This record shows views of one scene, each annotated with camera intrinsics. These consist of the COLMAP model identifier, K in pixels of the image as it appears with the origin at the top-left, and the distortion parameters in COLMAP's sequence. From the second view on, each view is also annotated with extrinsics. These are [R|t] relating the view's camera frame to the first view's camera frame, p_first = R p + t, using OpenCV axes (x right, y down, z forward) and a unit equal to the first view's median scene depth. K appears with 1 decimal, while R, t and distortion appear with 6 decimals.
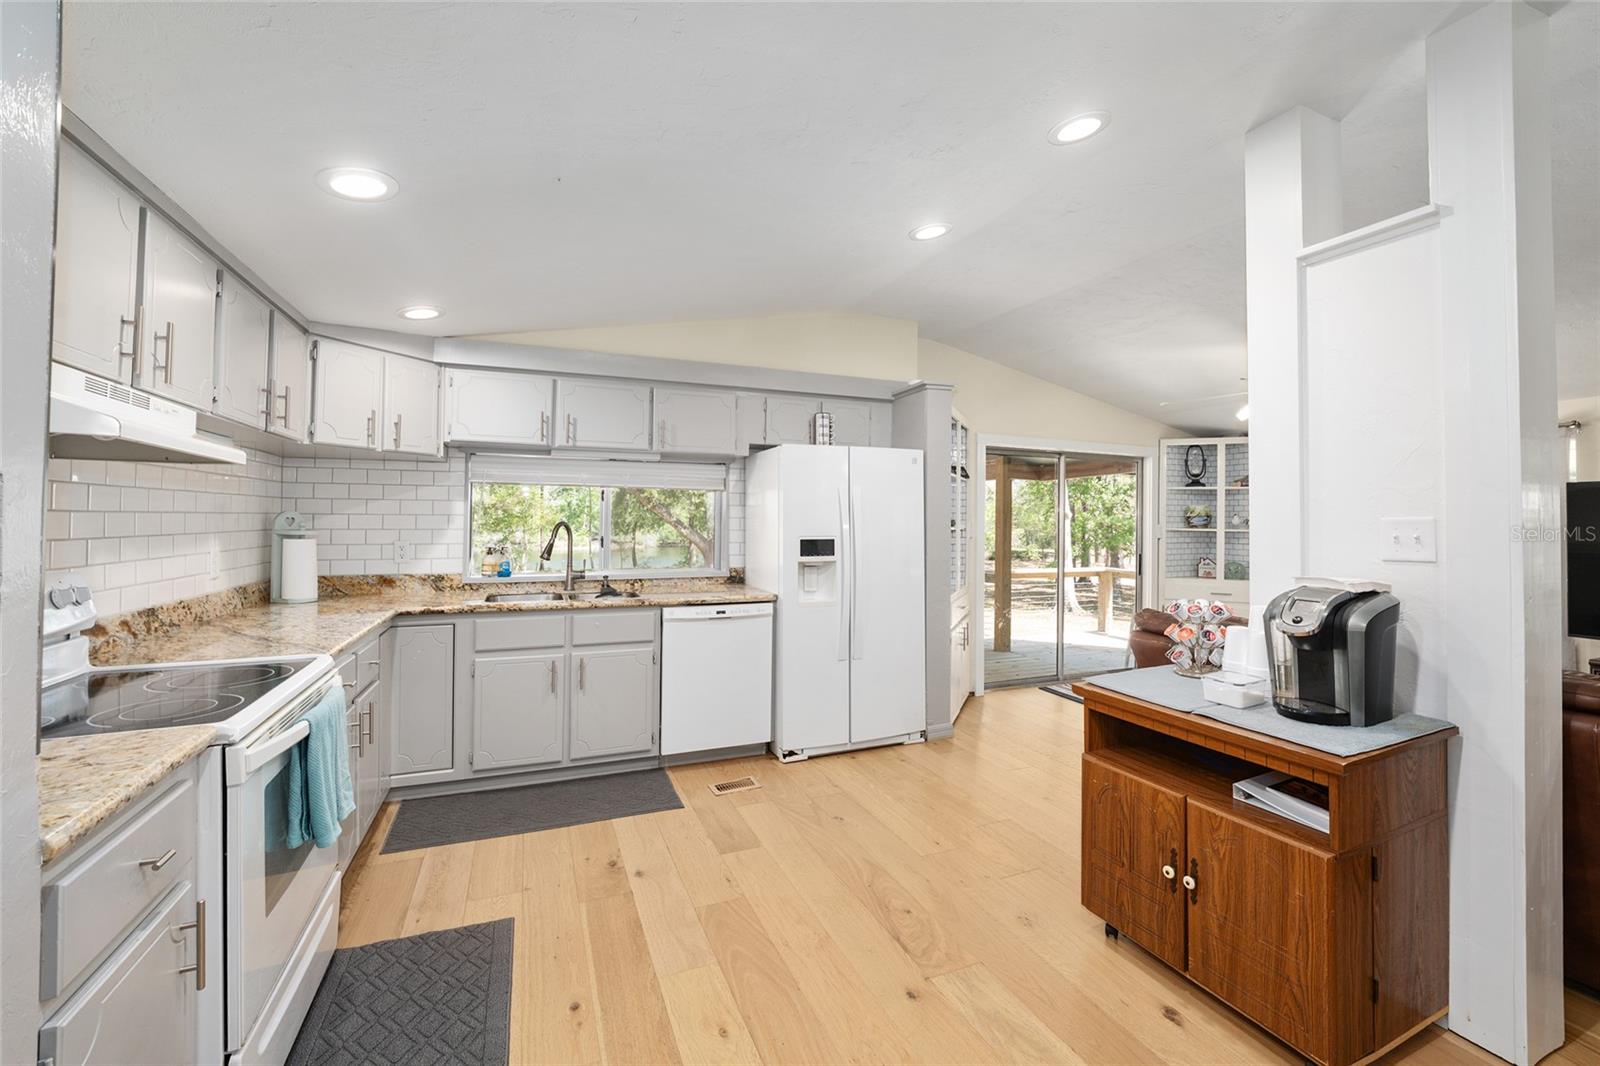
lens RADIAL K [[654.3, 0, 798.4], [0, 654.3, 507.9], [0, 0, 1]] dist [-0.029161, 0.000083]
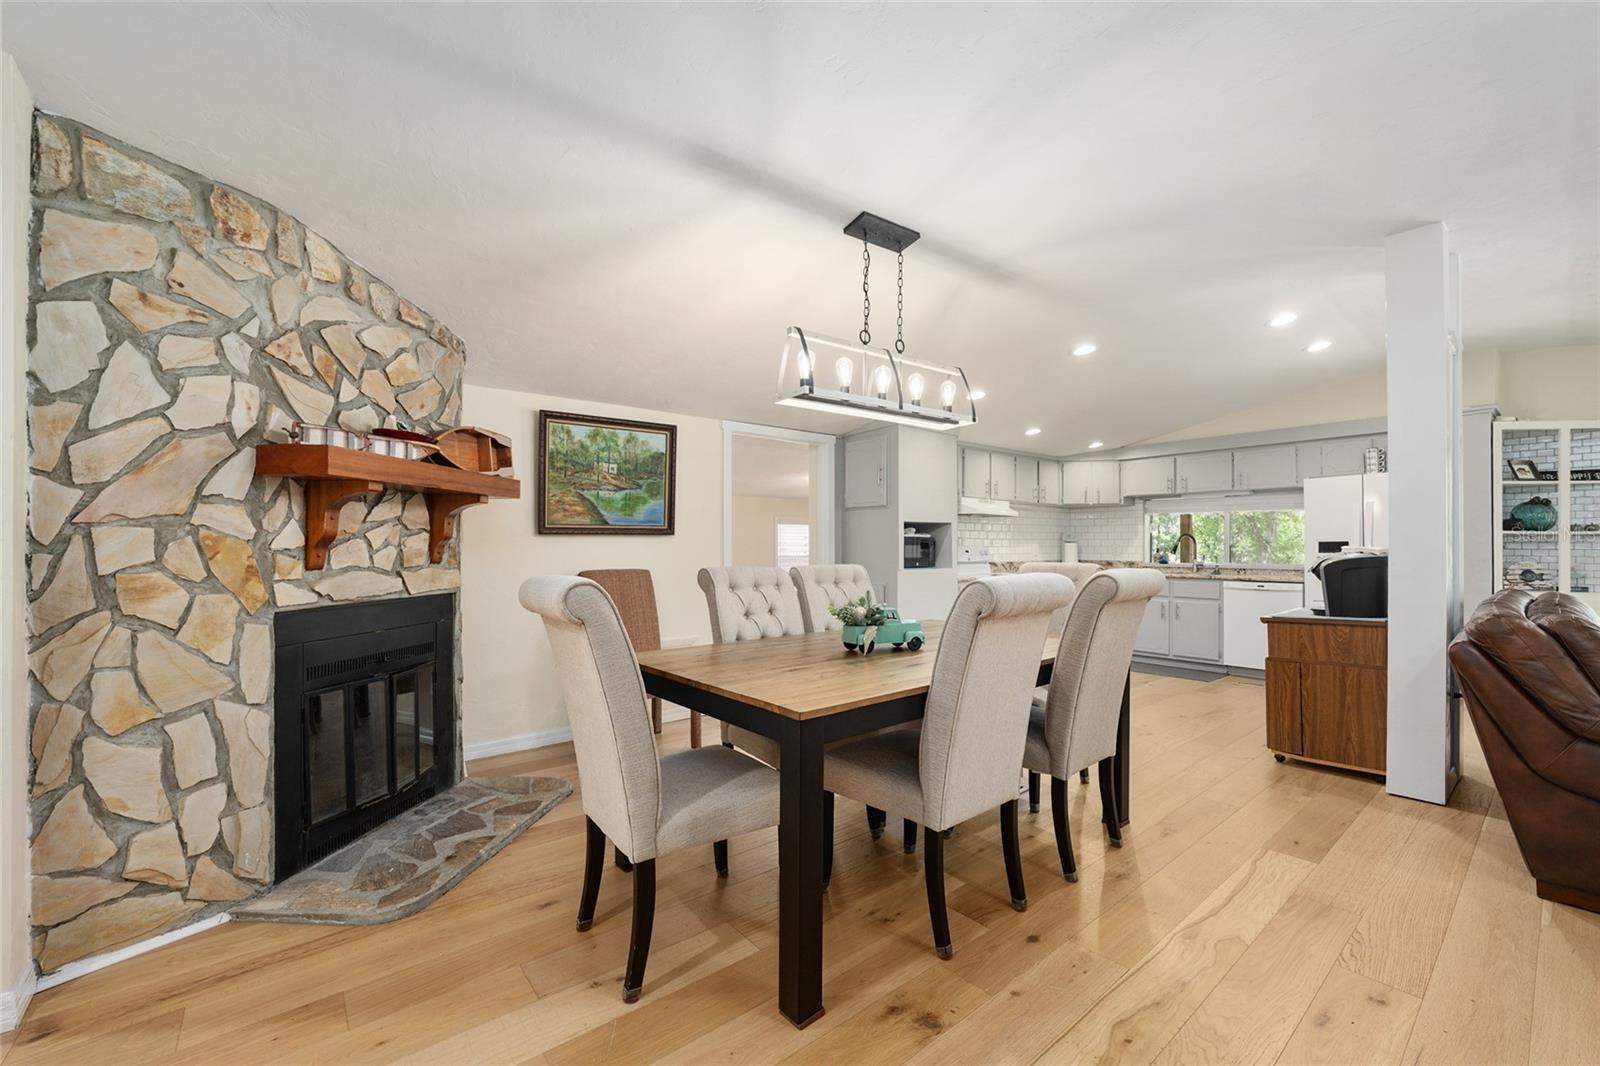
lens RADIAL K [[646.0, 0, 803.7], [0, 646.0, 543.9], [0, 0, 1]] dist [-0.036157, 0.009834]
pose [[0.281768, -0.011037, -0.959419, 1.091449], [0.018177, 0.999816, -0.006164, 0.042504], [0.959310, -0.015703, 0.281917, -0.552010]]
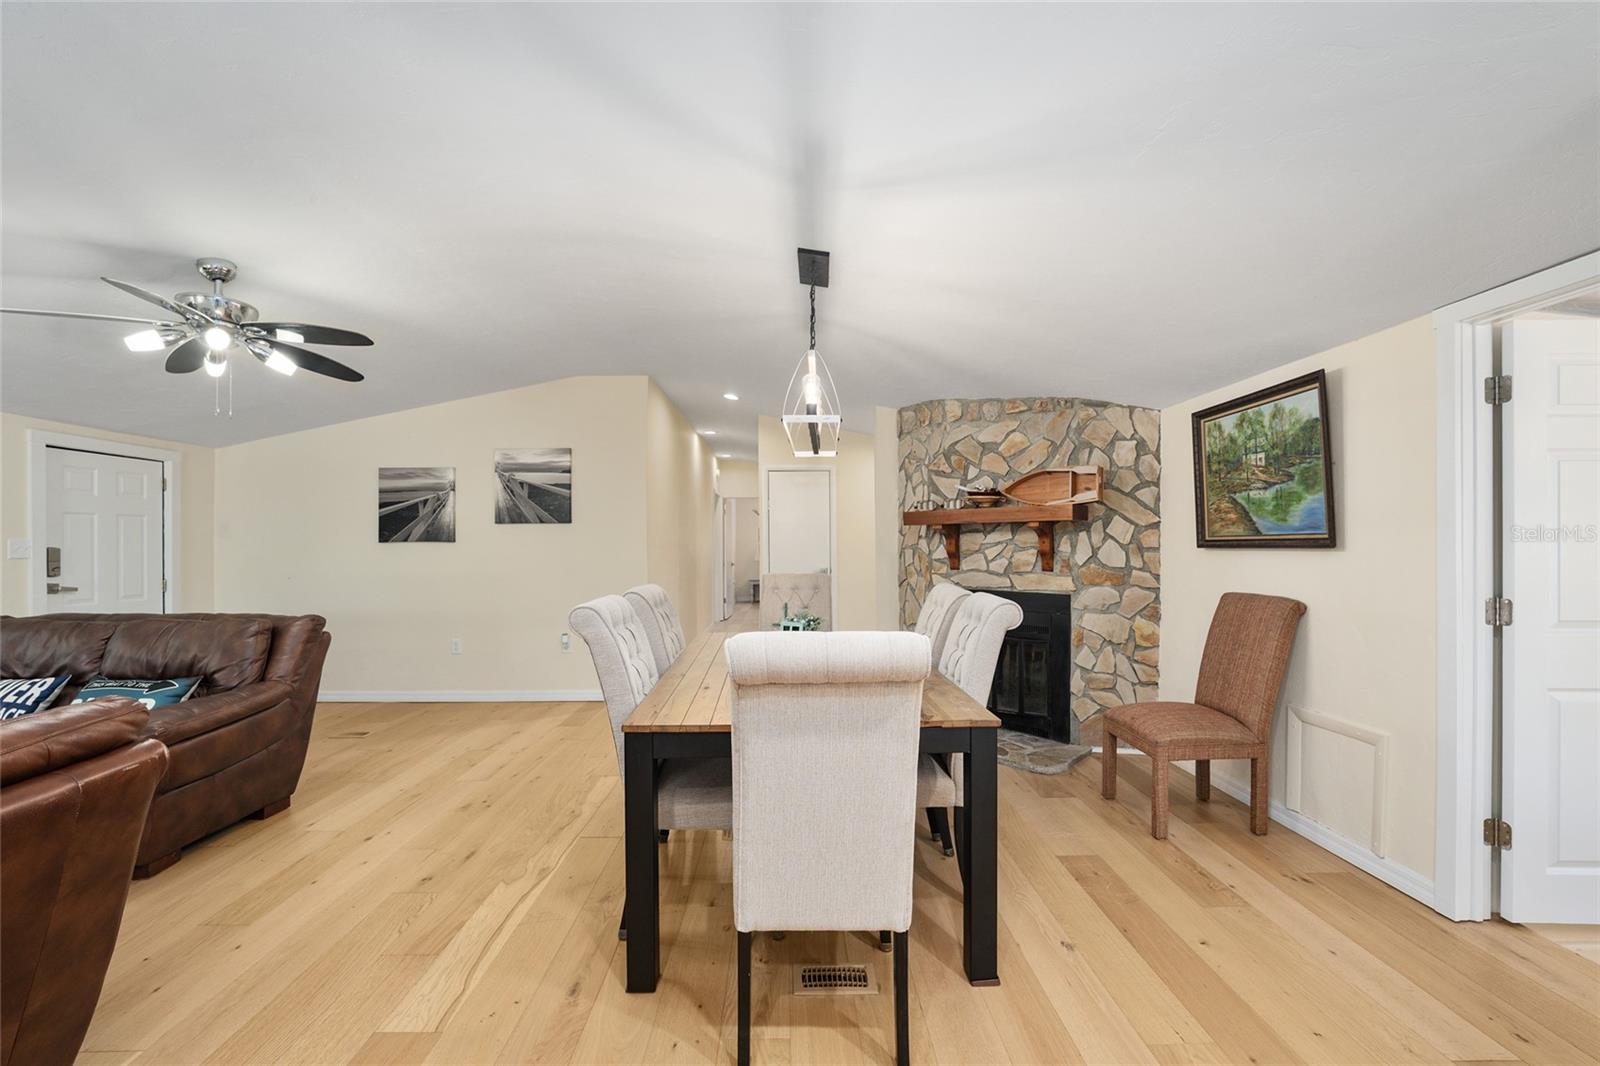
lens RADIAL K [[646.0, 0, 803.7], [0, 646.0, 543.9], [0, 0, 1]] dist [-0.036157, 0.009834]
pose [[-0.930794, -0.002796, 0.365533, 0.134954], [-0.007580, 0.999903, -0.011654, 0.021504], [-0.365465, -0.013618, -0.930725, 0.471680]]
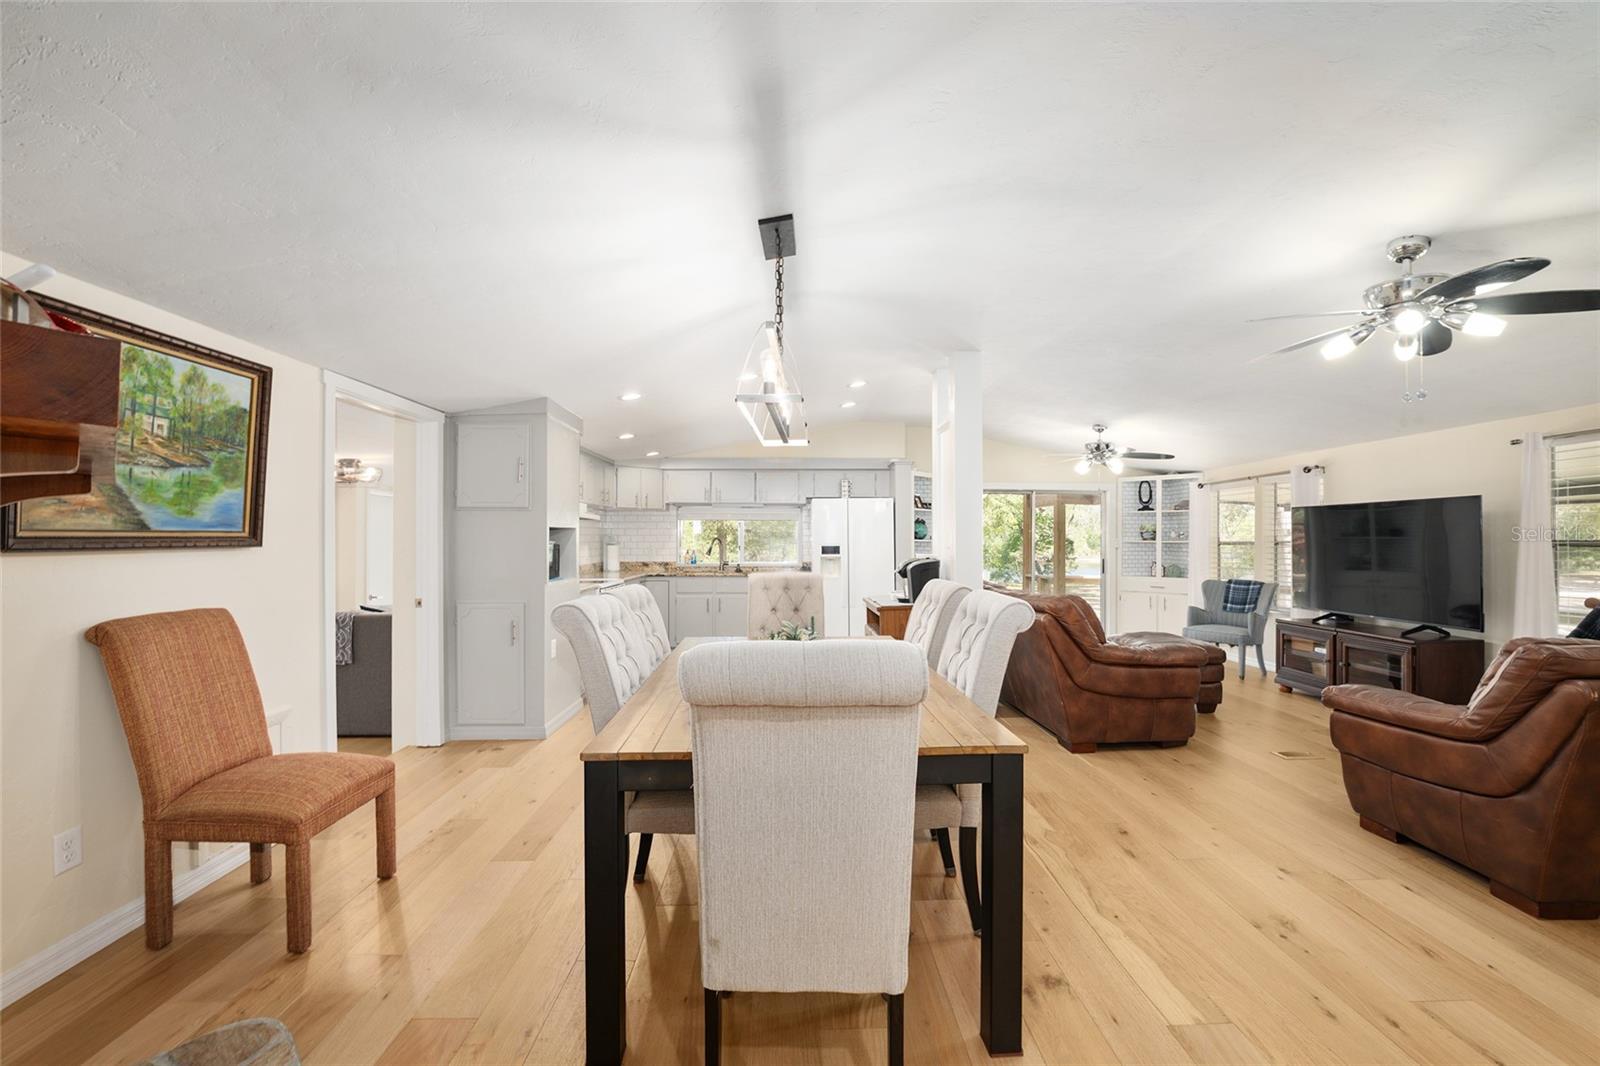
lens RADIAL K [[649.0, 0, 800.2], [0, 649.0, 535.2], [0, 0, 1]] dist [-0.015336, 0.000252]
pose [[0.931663, -0.009504, -0.363198, 0.688329], [0.012546, 0.999903, 0.006017, 0.003202], [0.363106, -0.010163, 0.931692, -0.911471]]
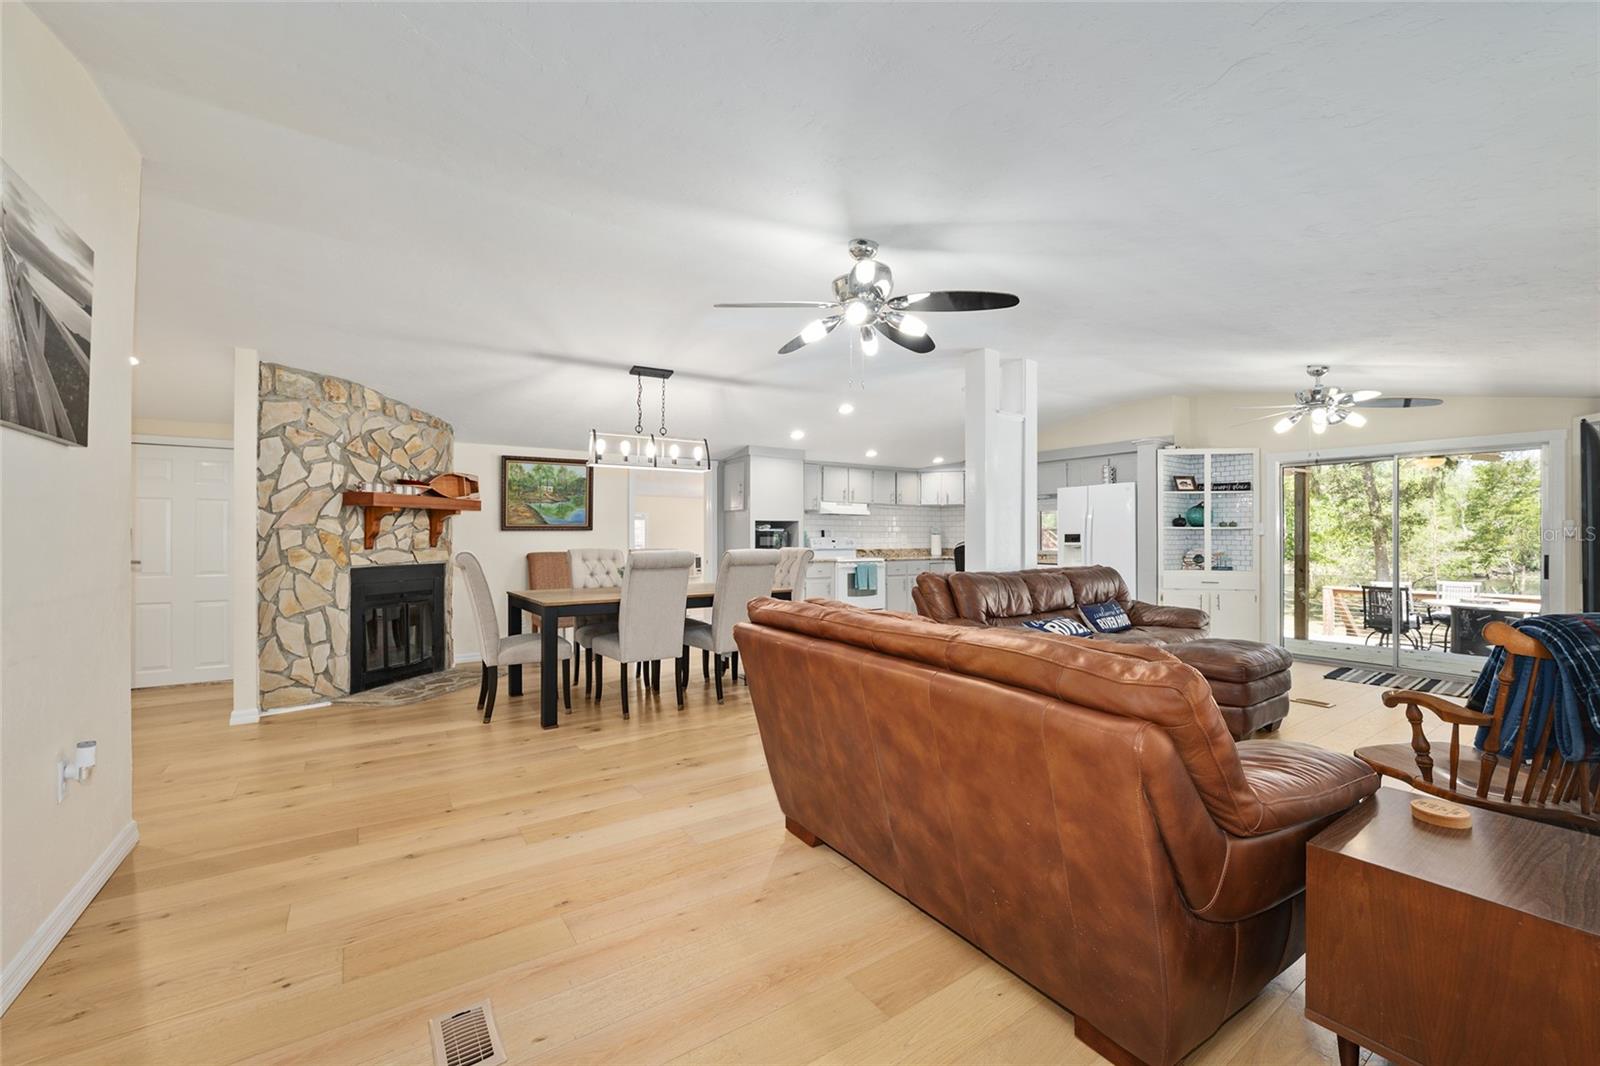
lens RADIAL K [[649.0, 0, 800.2], [0, 649.0, 535.2], [0, 0, 1]] dist [-0.015336, 0.000252]
pose [[0.200848, -0.009496, -0.979576, 1.868926], [0.017529, 0.999828, -0.006099, 0.050858], [0.979465, -0.015947, 0.200980, -0.220520]]
